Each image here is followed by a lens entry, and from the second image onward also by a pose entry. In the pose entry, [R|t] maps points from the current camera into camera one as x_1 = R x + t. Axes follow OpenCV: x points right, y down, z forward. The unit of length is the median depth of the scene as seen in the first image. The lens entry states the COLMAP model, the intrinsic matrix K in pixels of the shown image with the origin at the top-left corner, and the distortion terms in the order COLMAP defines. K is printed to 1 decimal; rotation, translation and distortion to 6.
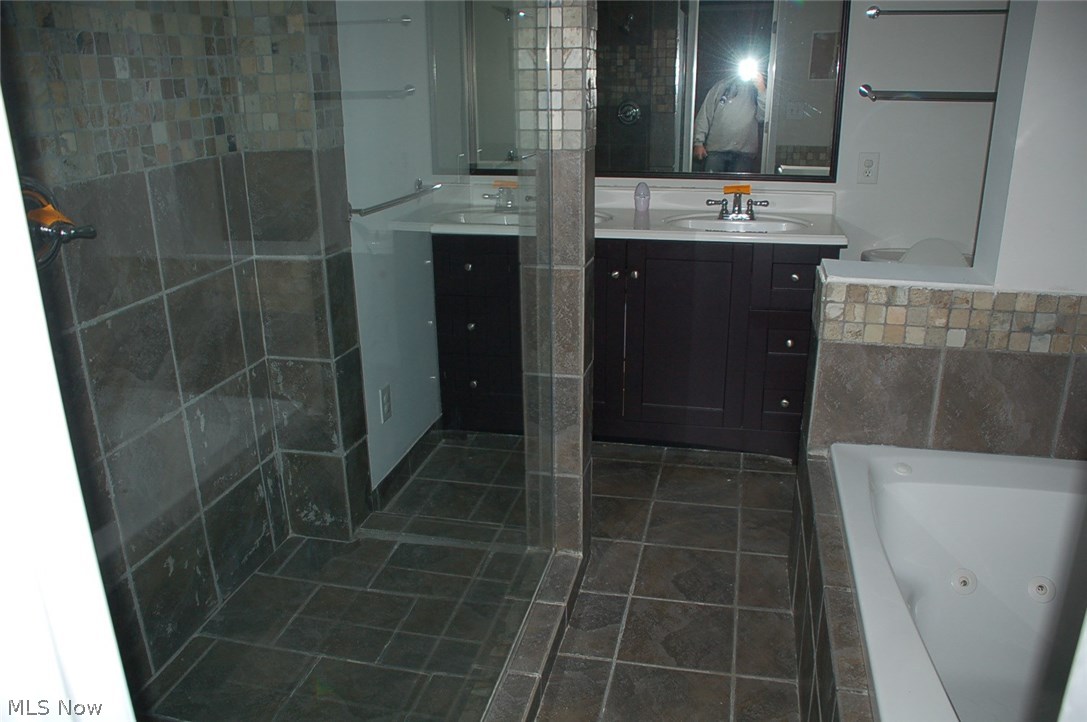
lens RADIAL K [[817.5, 0, 540.2], [0, 817.5, 362.6], [0, 0, 1]] dist [-0.095942, 0.016121]
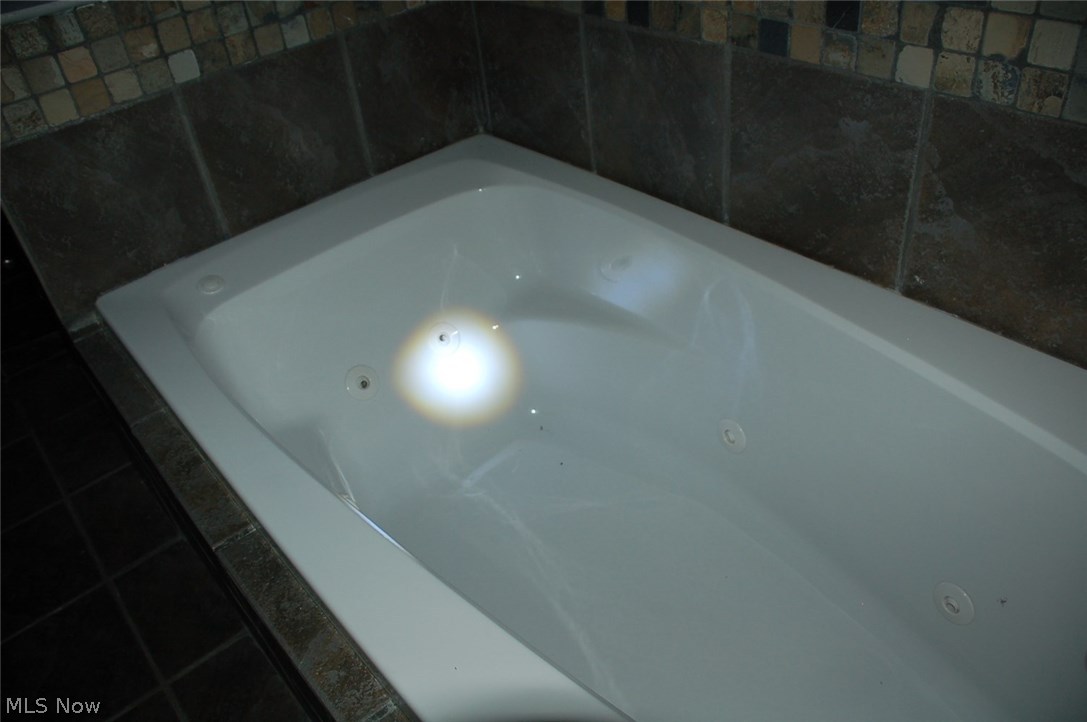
lens RADIAL K [[817.5, 0, 547.9], [0, 817.5, 364.3], [0, 0, 1]] dist [-0.095942, 0.016121]
pose [[0.569854, -0.537890, 0.621241, 0.162839], [0.337251, 0.842485, 0.420096, 0.002227], [-0.749352, -0.029879, 0.661497, 0.349199]]
